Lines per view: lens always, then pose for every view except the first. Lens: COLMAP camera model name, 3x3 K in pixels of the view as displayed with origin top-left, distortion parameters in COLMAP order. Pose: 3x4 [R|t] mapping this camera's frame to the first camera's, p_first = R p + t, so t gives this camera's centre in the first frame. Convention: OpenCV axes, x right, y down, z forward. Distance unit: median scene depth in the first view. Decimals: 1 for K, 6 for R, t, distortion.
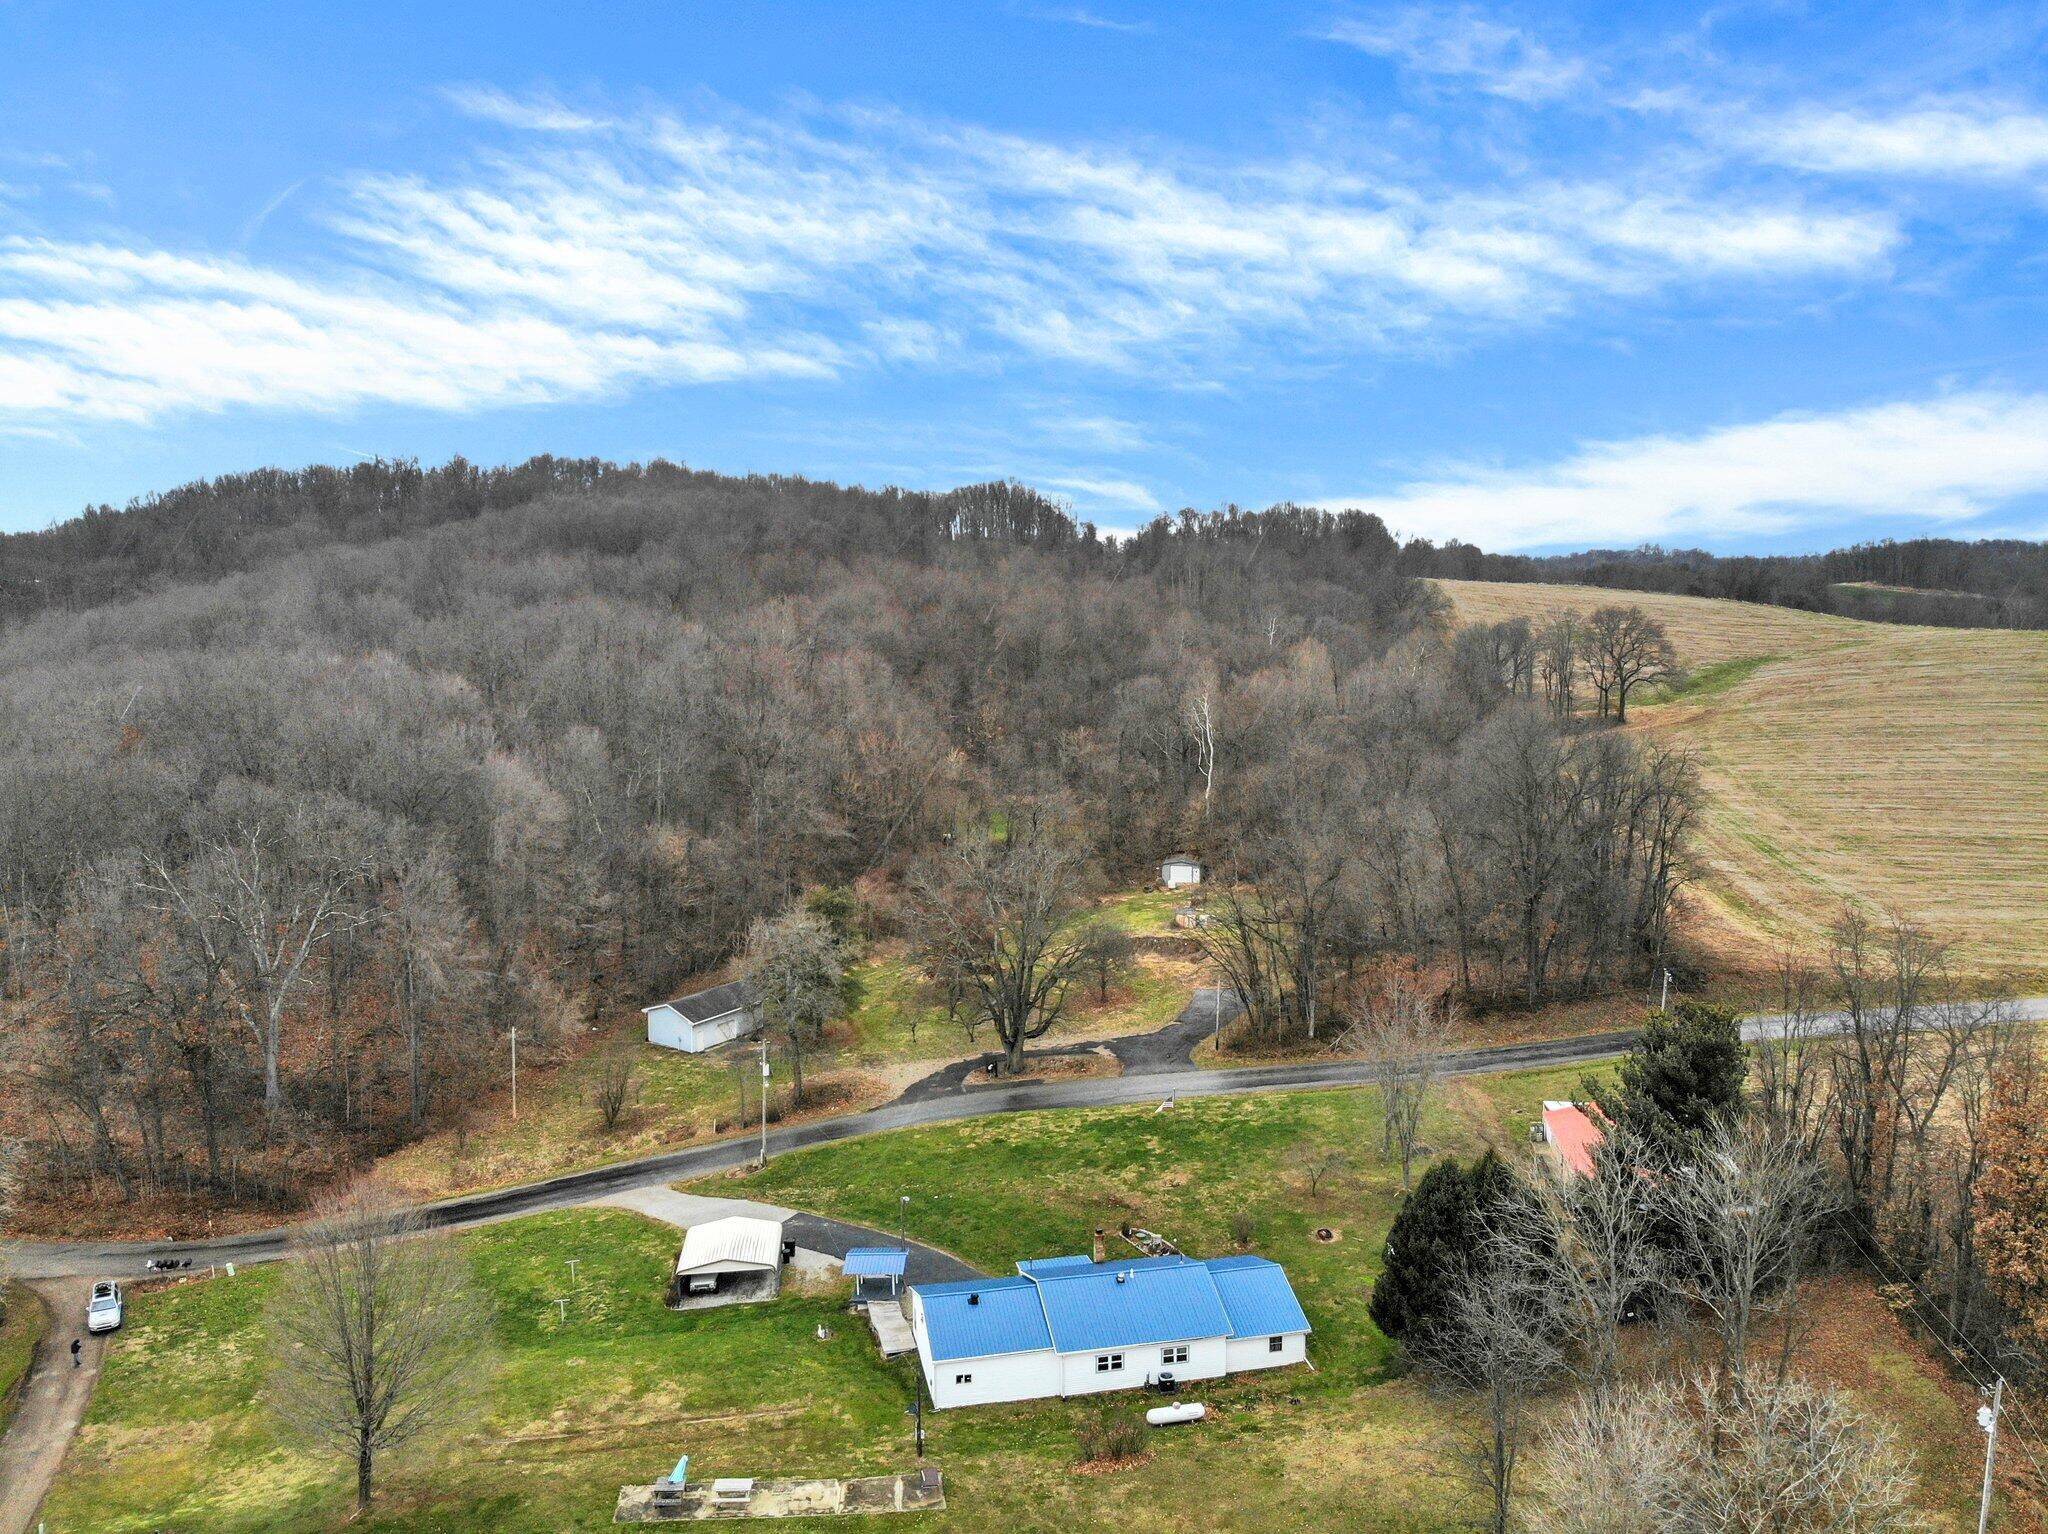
lens RADIAL K [[1565.1, 0, 1036.4], [0, 1565.1, 766.5], [0, 0, 1]] dist [0.075031, -0.268081]
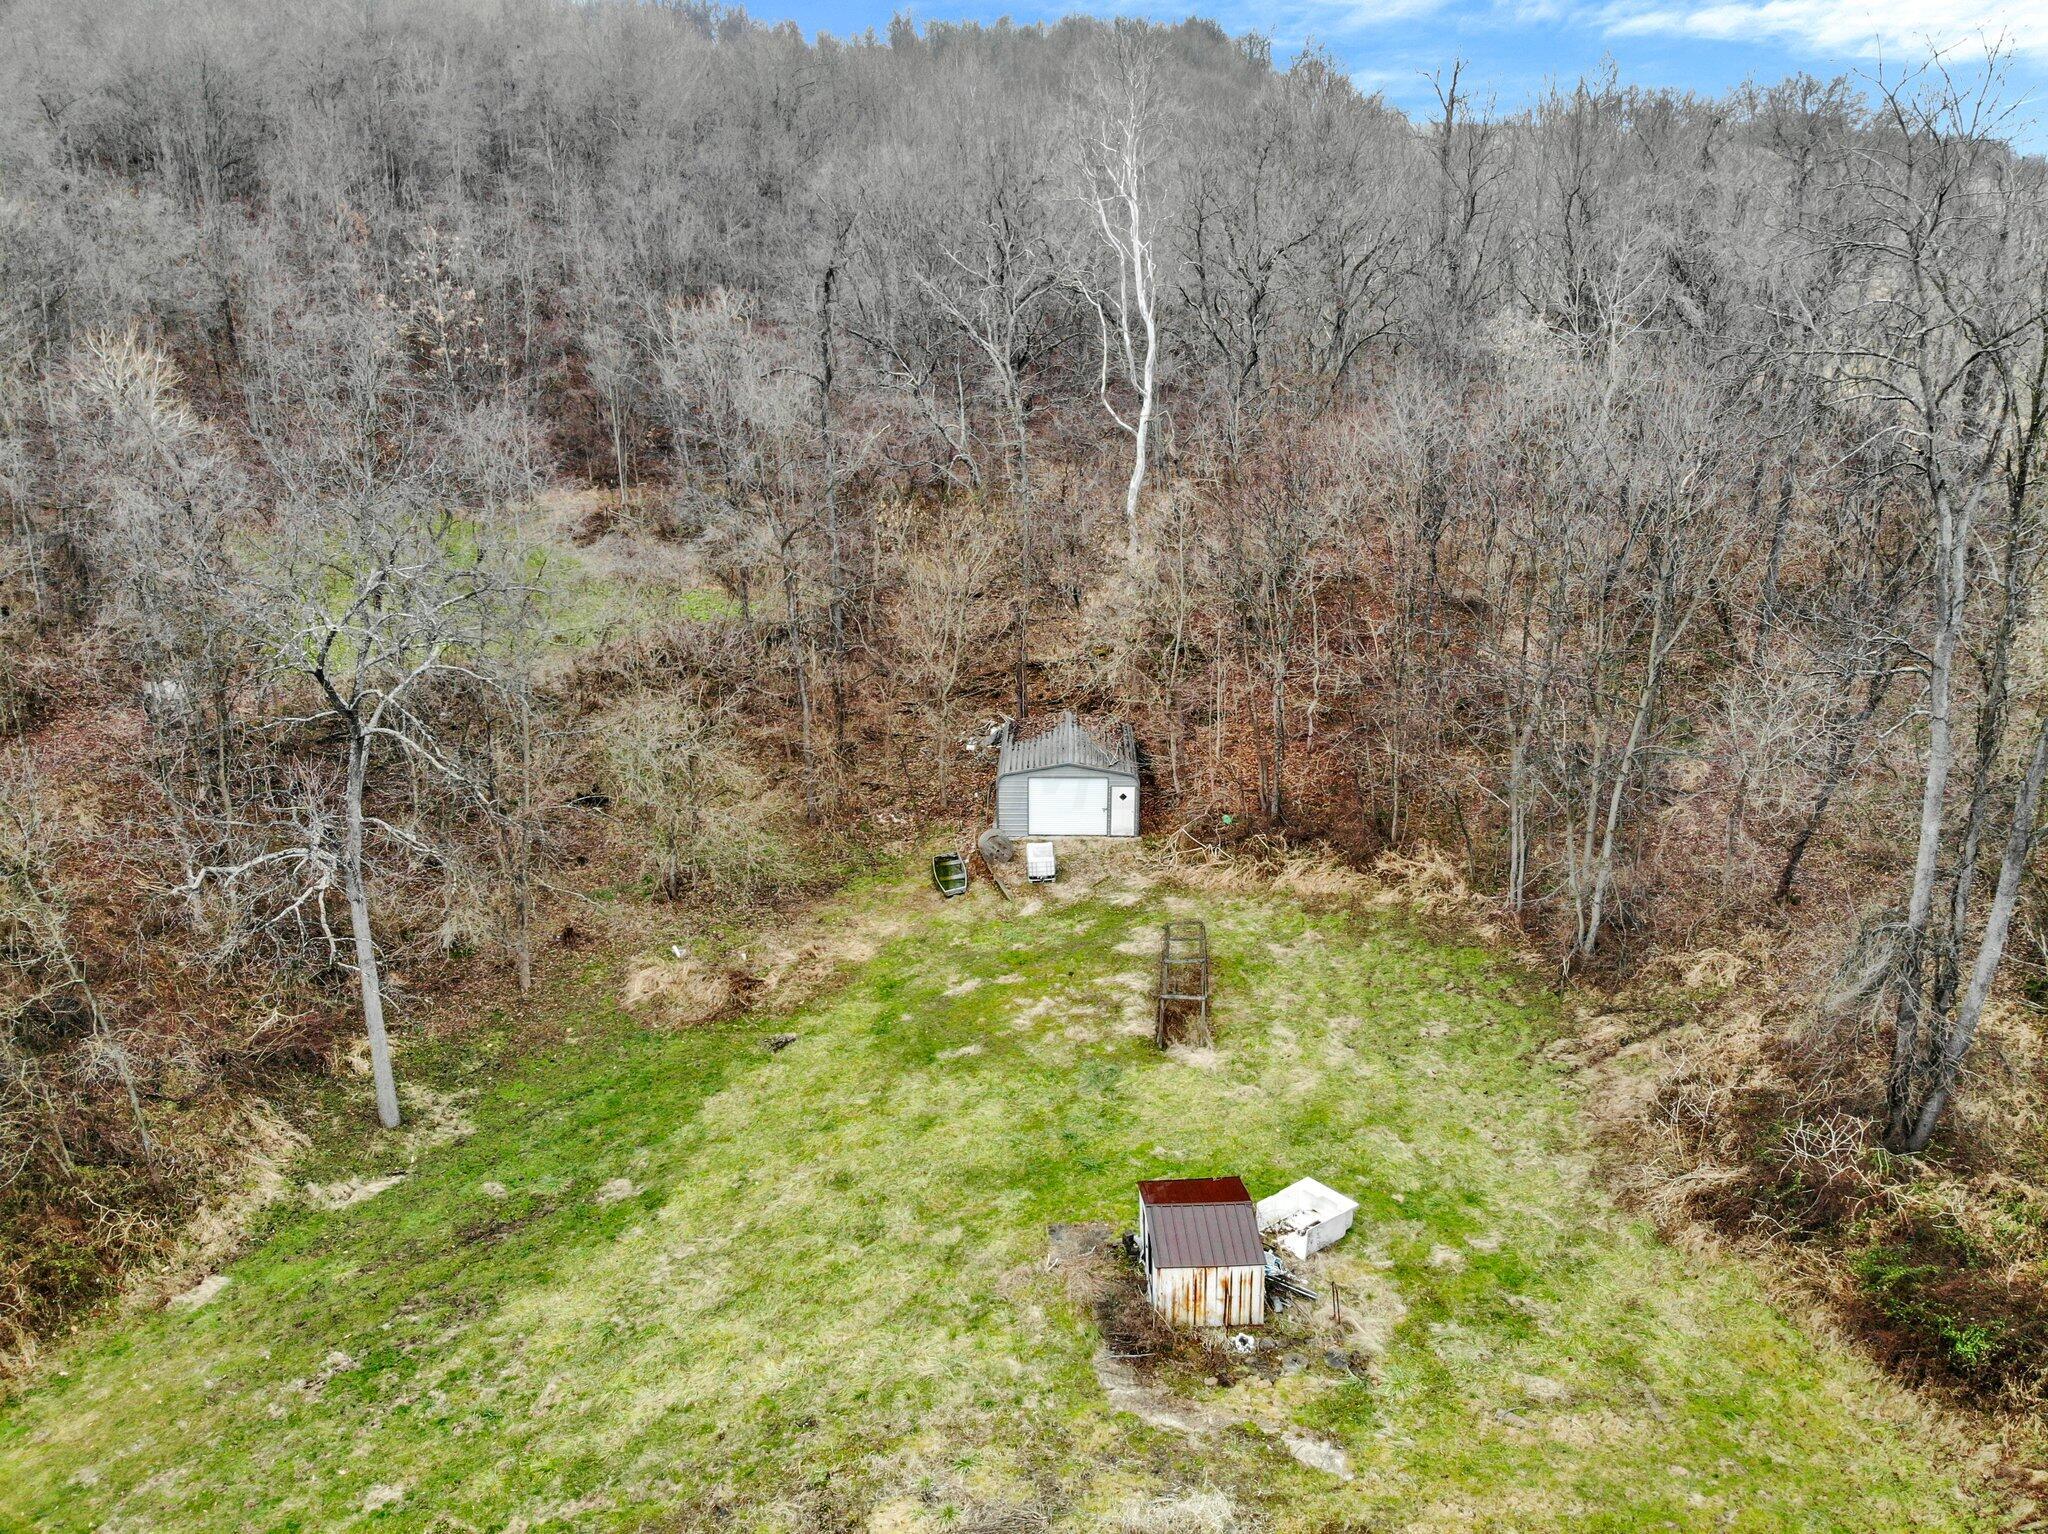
lens RADIAL K [[1565.1, 0, 1036.4], [0, 1565.1, 766.5], [0, 0, 1]] dist [0.075031, -0.268081]
pose [[0.988044, -0.055316, 0.143904, 0.048150], [0.022162, 0.974680, 0.222501, 0.001324], [-0.152568, -0.216652, 0.964254, 0.737829]]
